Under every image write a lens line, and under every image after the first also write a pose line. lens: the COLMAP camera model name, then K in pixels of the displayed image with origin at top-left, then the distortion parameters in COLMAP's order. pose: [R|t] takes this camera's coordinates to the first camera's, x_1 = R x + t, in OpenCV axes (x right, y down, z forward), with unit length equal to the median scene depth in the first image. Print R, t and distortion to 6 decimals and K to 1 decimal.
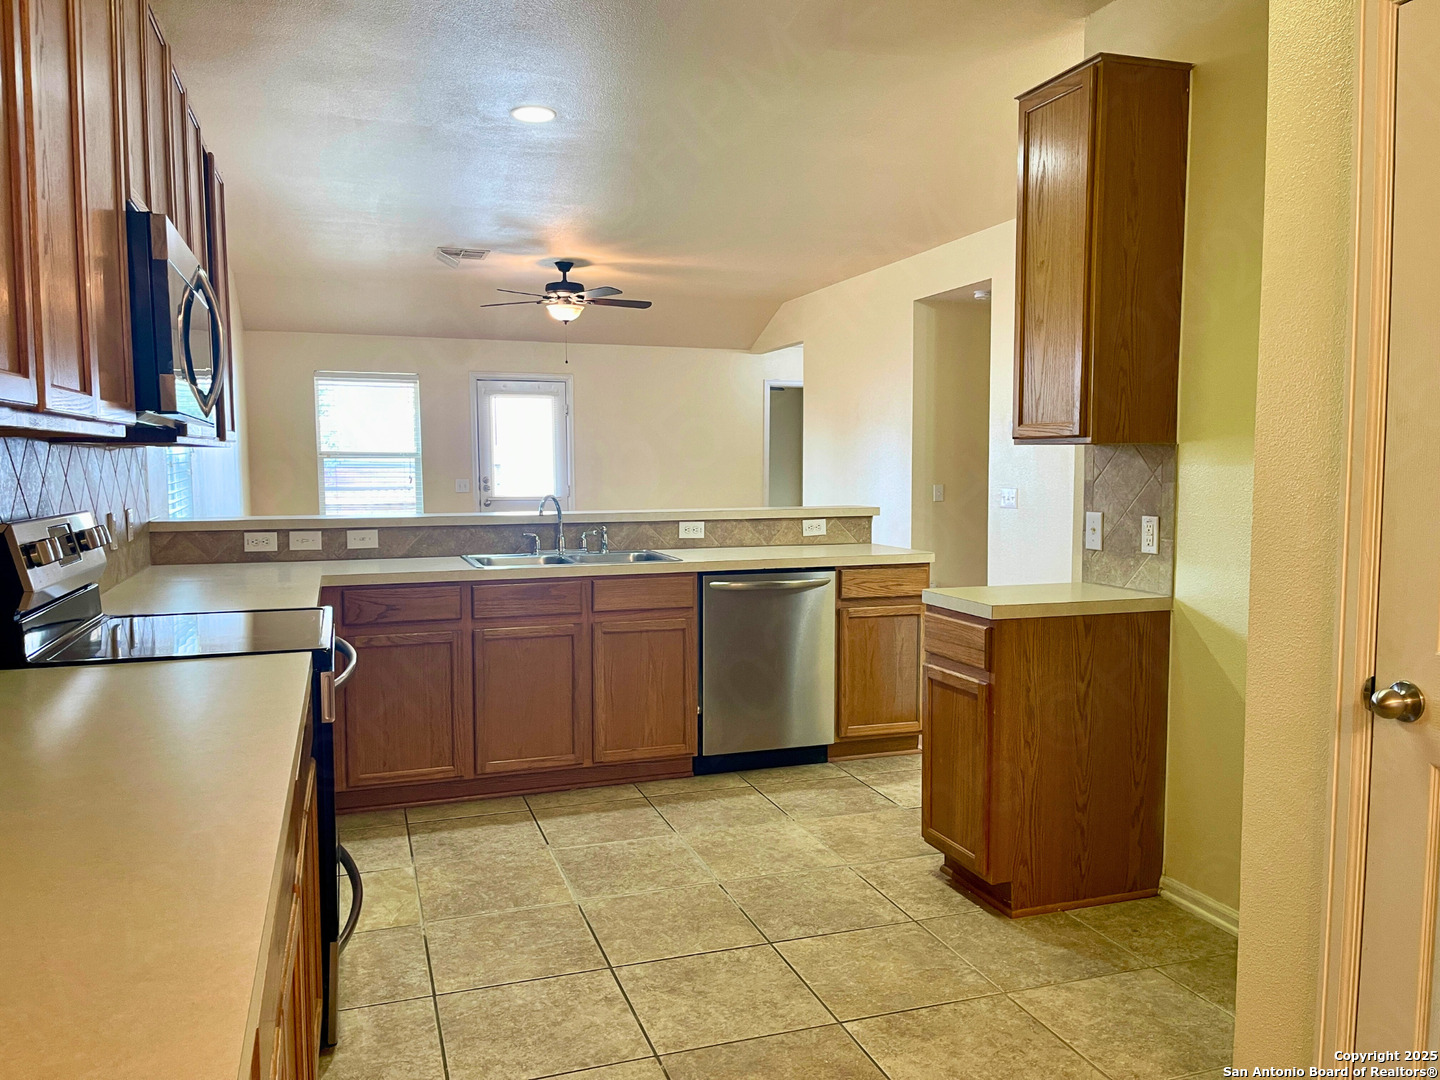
lens RADIAL K [[1083.4, 0, 720.0], [0, 1083.4, 540.0], [0, 0, 1]] dist [0.039559, -0.002361]
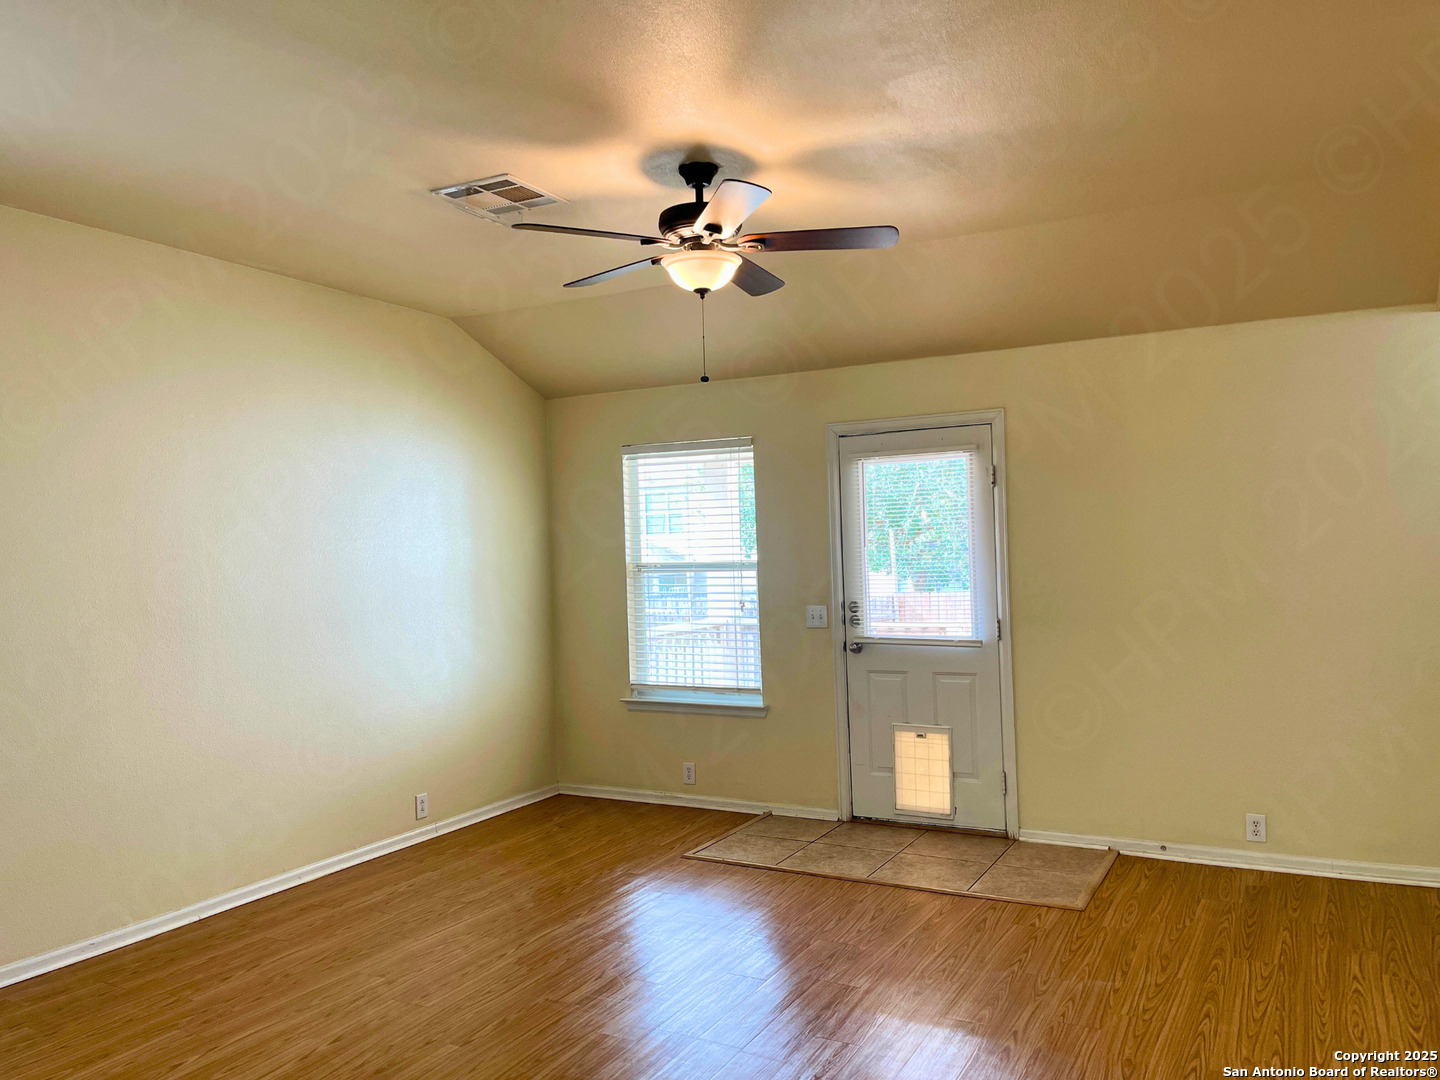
lens RADIAL K [[1083.4, 0, 720.0], [0, 1083.4, 540.0], [0, 0, 1]] dist [0.039559, -0.002361]
pose [[0.686323, -0.026303, -0.726821, 0.156434], [-0.024474, 0.997945, -0.059225, -0.056192], [0.726885, 0.058436, 0.684268, 0.565859]]
